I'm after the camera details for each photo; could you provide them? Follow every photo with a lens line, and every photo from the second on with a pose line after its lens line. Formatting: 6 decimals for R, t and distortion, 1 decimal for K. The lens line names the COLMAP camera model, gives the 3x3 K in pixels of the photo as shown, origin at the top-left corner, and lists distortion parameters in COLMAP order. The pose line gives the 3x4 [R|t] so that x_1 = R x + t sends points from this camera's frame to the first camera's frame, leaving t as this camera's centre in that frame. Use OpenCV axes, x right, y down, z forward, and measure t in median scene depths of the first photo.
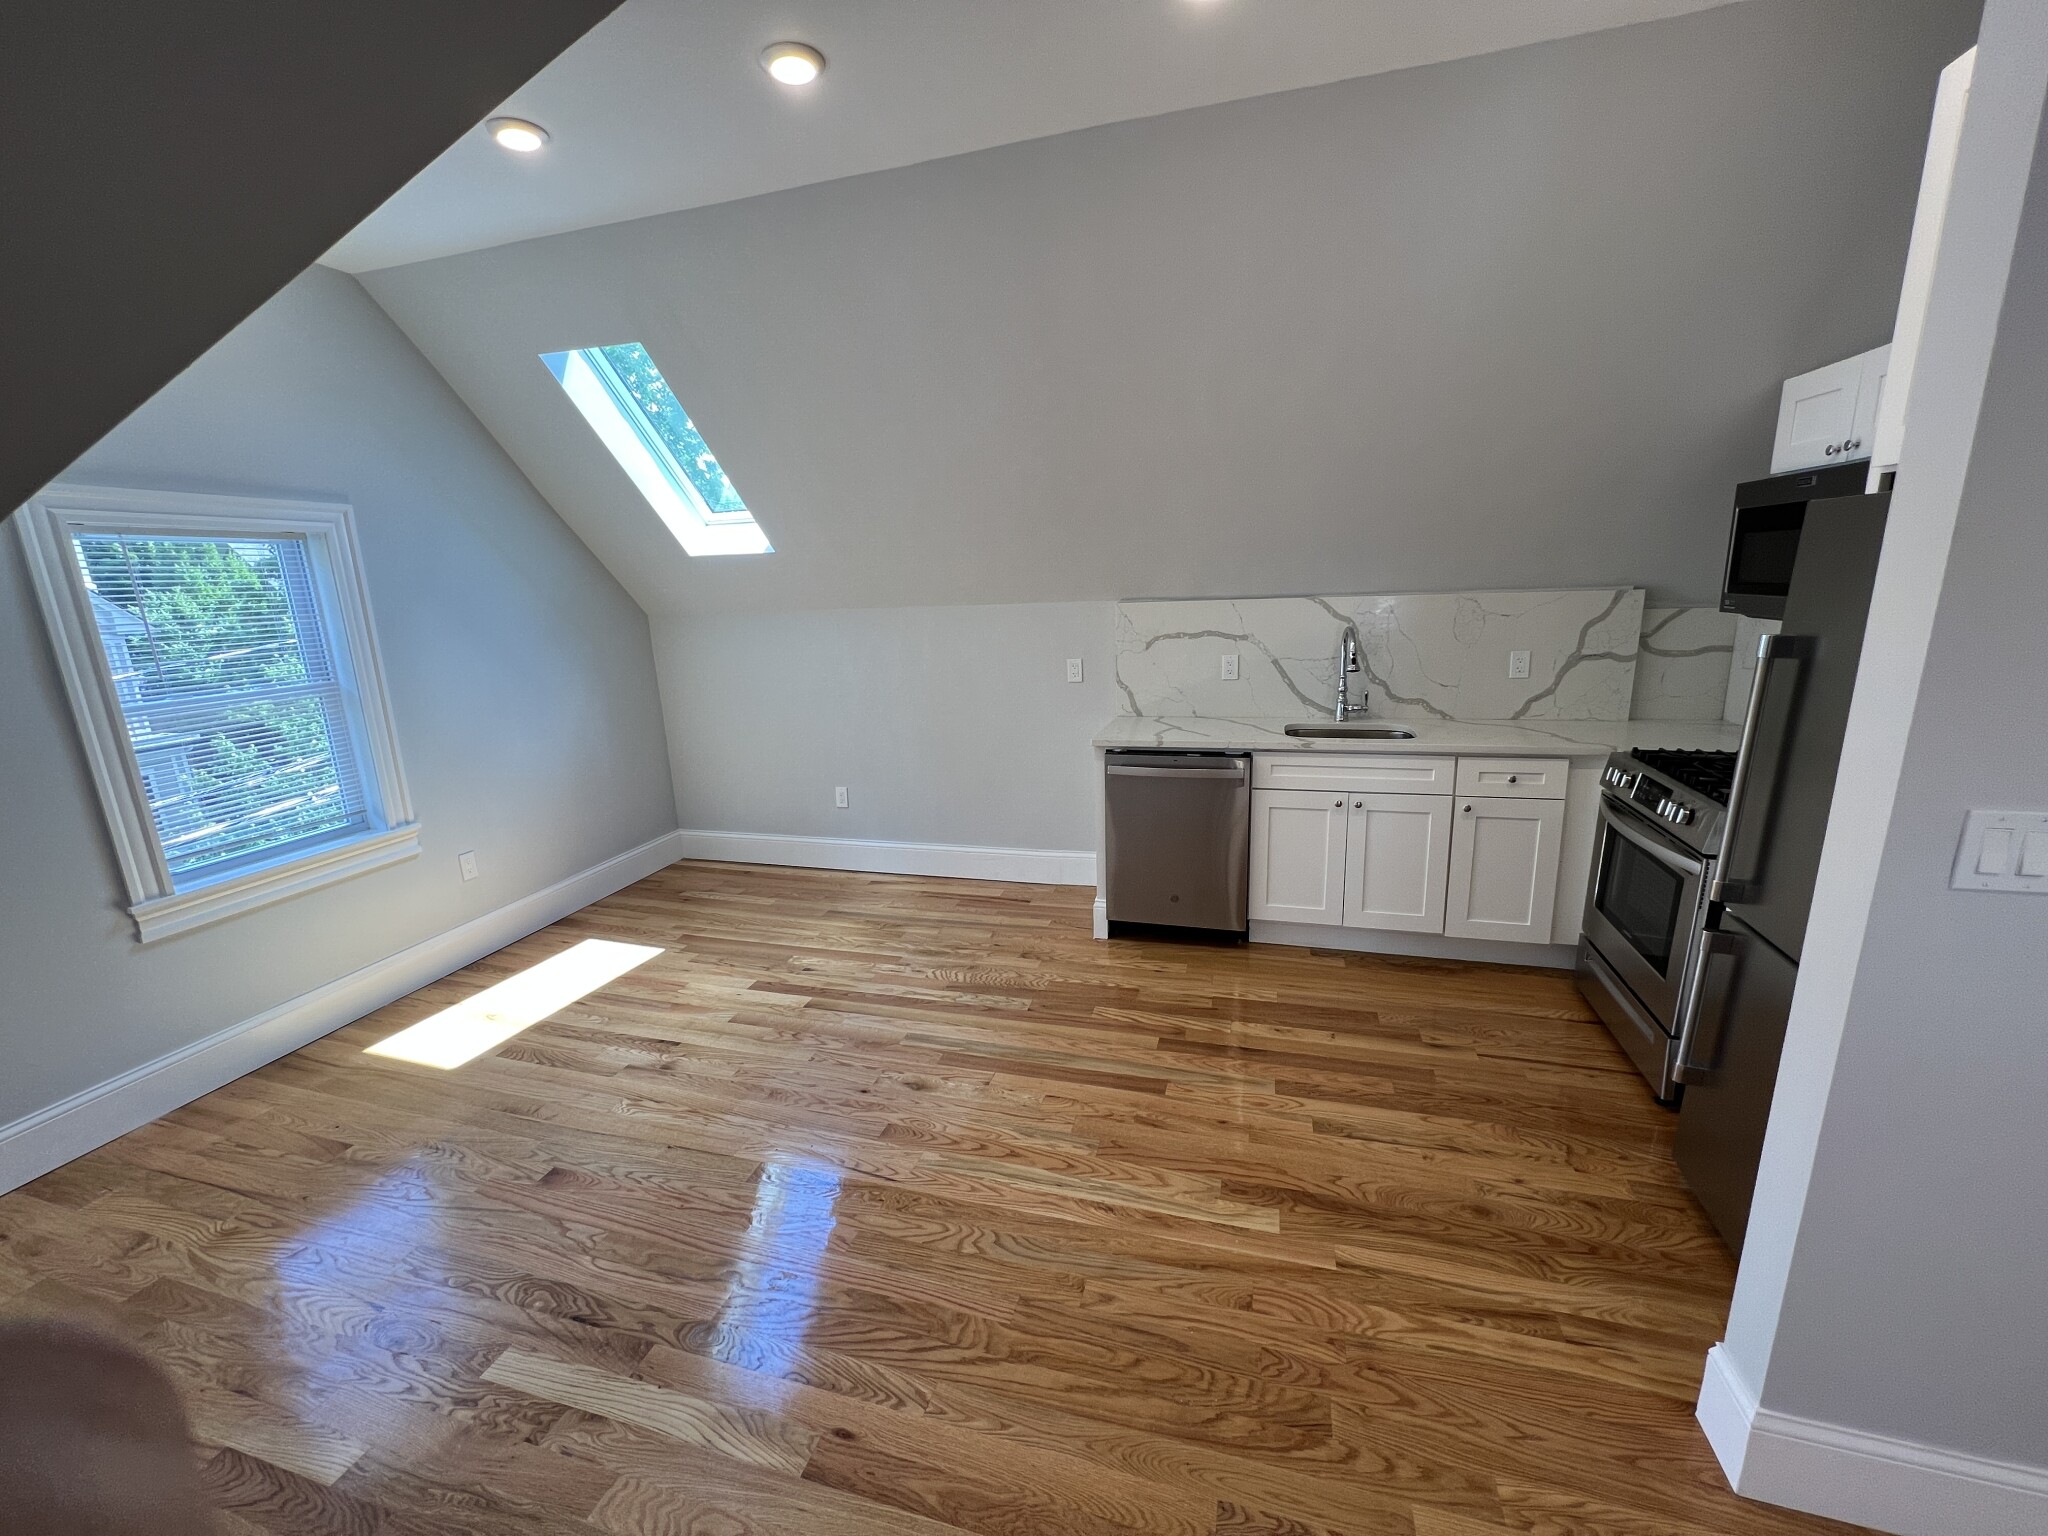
lens RADIAL K [[818.3, 0, 1021.8], [0, 818.3, 767.6], [0, 0, 1]] dist [-0.002259, 0.000458]
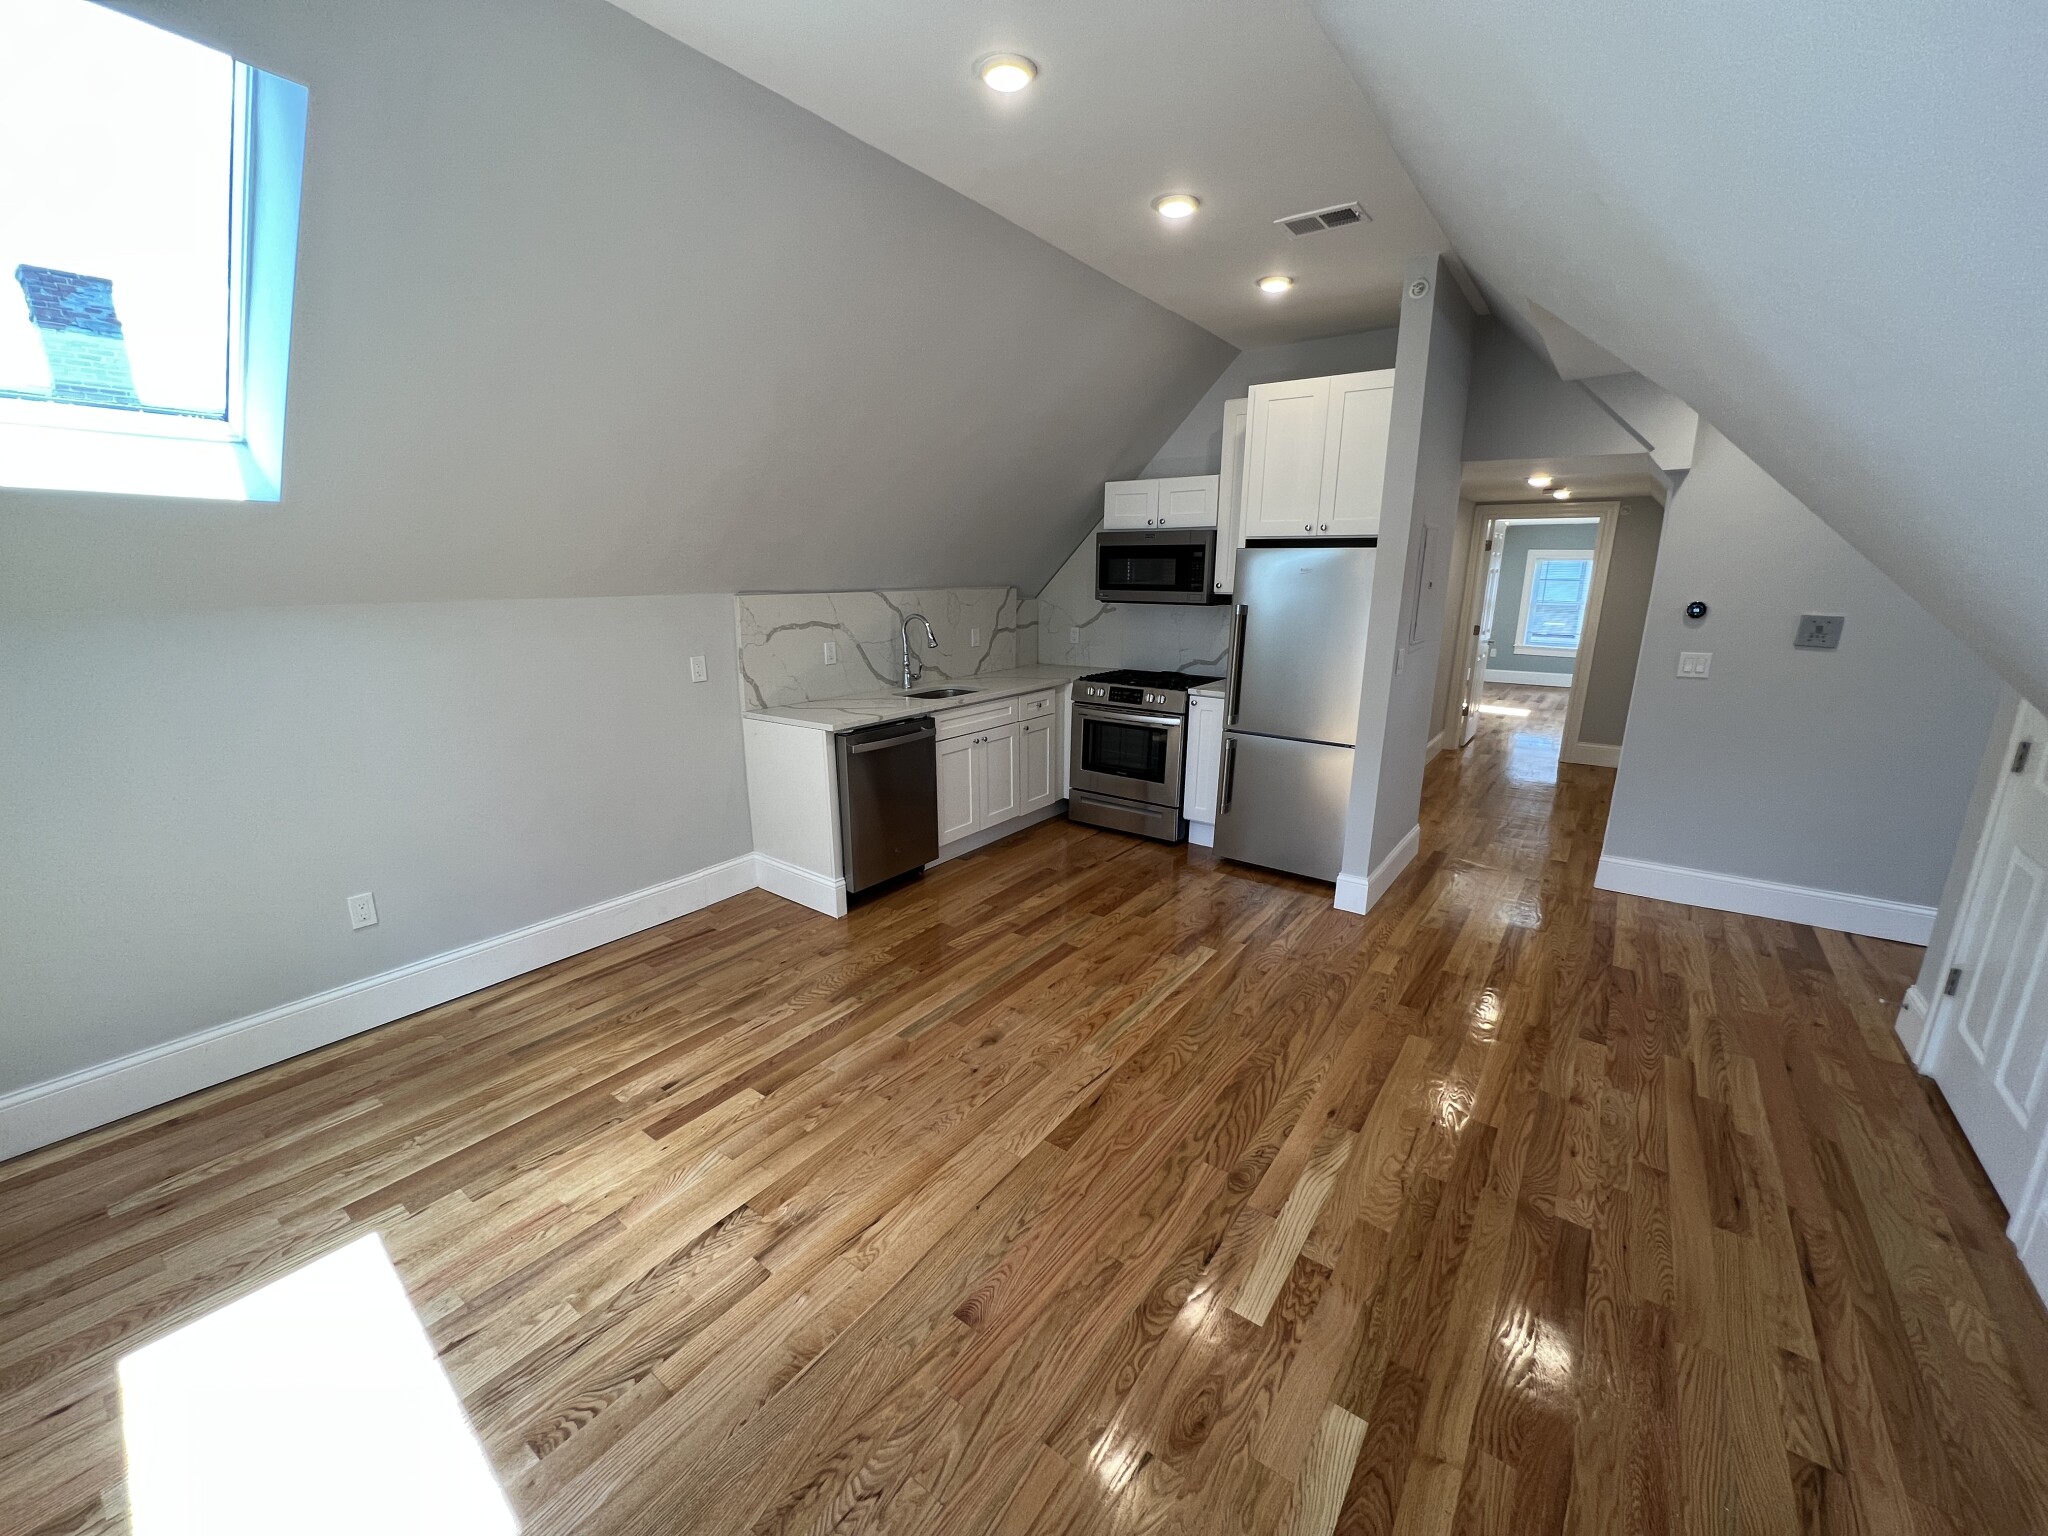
lens RADIAL K [[818.3, 0, 1021.8], [0, 818.3, 767.6], [0, 0, 1]] dist [-0.002259, 0.000458]
pose [[0.338953, -0.186313, 0.922171, -0.842446], [0.195733, 0.972712, 0.124580, -0.067545], [-0.920217, 0.138273, 0.366171, 0.426672]]
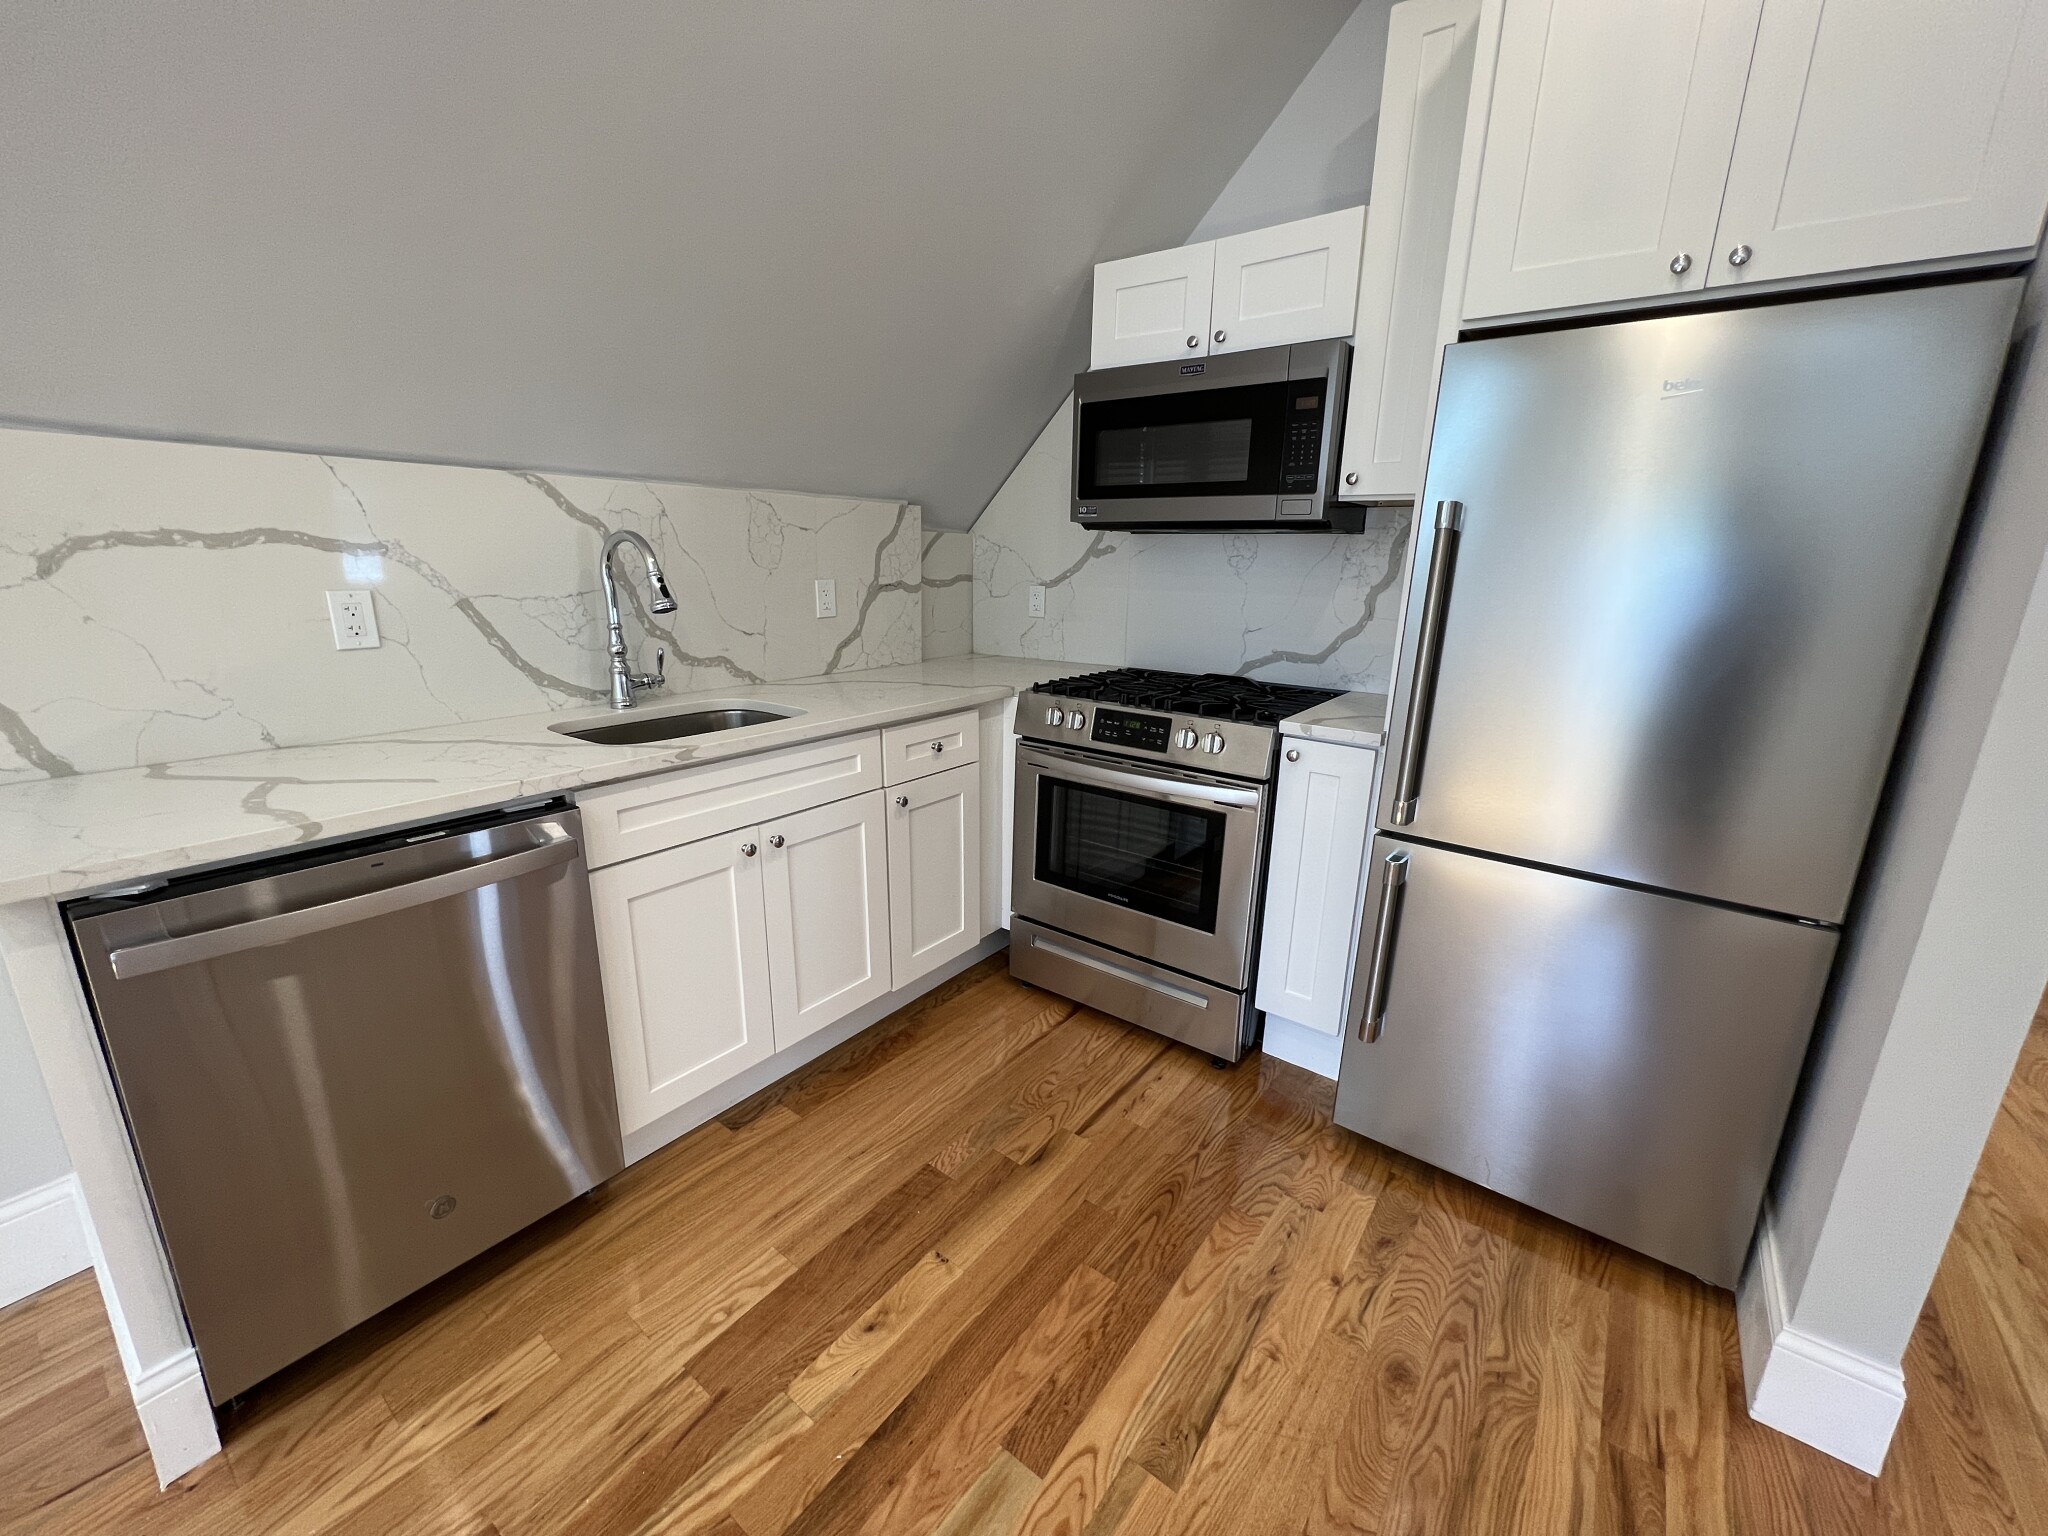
lens RADIAL K [[818.3, 0, 1021.8], [0, 818.3, 767.6], [0, 0, 1]] dist [-0.002259, 0.000458]
pose [[0.350307, -0.193768, 0.916373, -0.033990], [0.180334, 0.974015, 0.137019, -0.049606], [-0.919111, 0.117254, 0.376147, 0.612807]]
